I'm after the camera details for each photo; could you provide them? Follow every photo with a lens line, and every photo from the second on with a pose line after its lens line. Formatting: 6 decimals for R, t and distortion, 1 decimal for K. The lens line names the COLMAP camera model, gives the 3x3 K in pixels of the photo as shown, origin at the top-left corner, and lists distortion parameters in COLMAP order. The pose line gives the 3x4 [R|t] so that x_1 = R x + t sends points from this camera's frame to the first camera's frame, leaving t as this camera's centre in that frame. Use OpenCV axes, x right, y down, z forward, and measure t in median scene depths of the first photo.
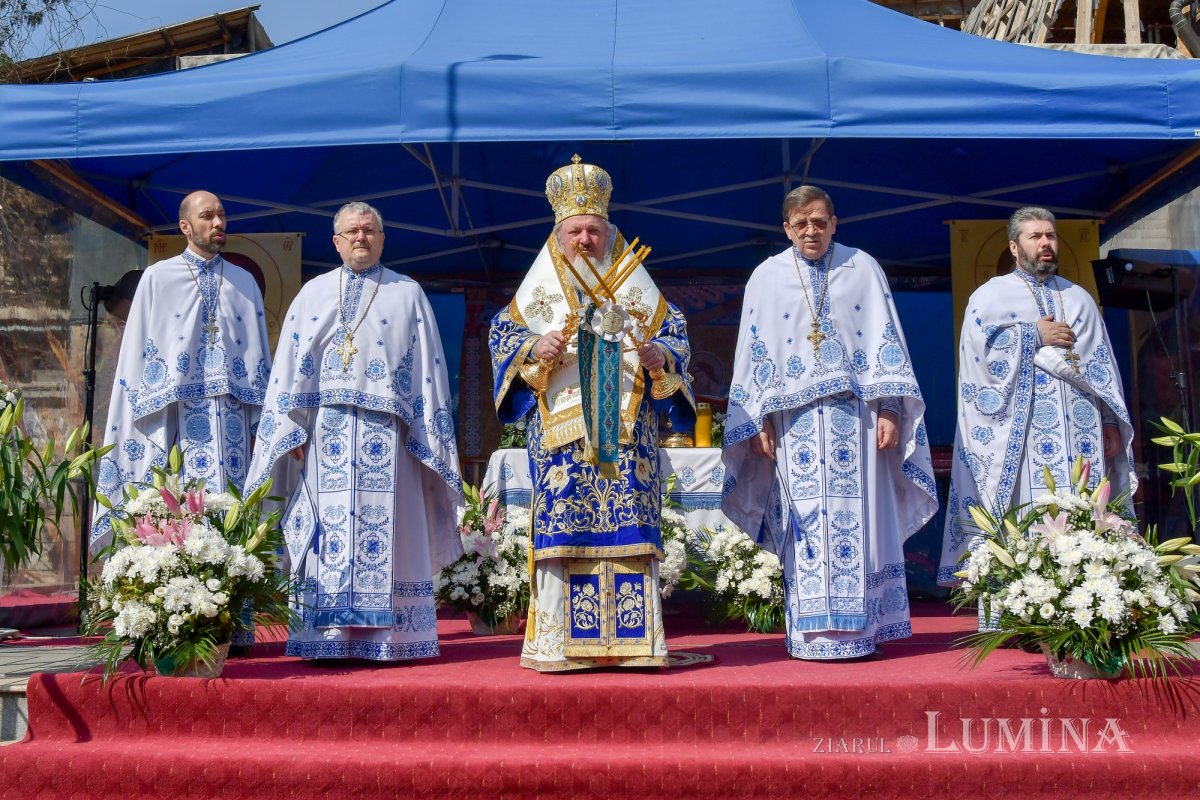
lens RADIAL K [[1229.8, 0, 547.7], [0, 1229.8, 402.3], [0, 0, 1]] dist [-0.133492, 0.177820]
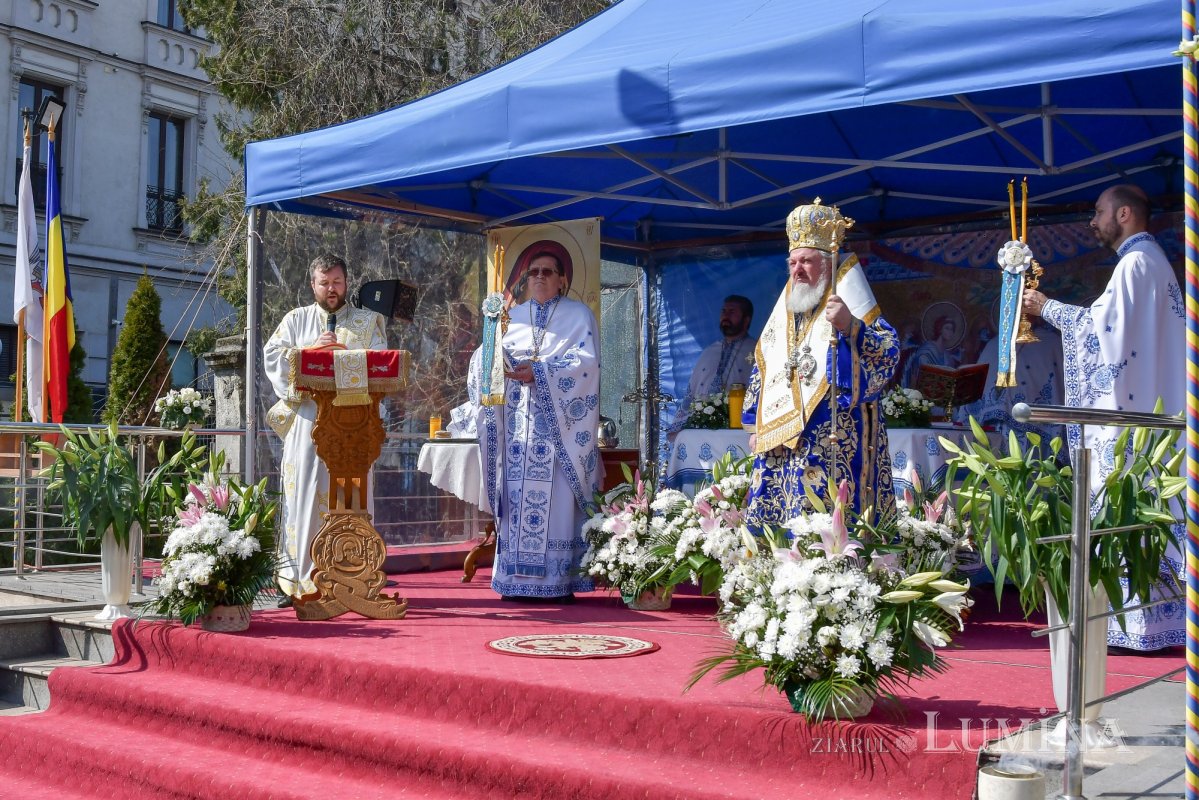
lens RADIAL K [[1326.5, 0, 598.7], [0, 1326.5, 369.6], [0, 0, 1]] dist [-0.060037, 0.007538]
pose [[0.839835, -0.022257, -0.542386, 0.614755], [0.043232, 0.998728, 0.025957, -0.052907], [0.541118, -0.045248, 0.839729, 0.035457]]
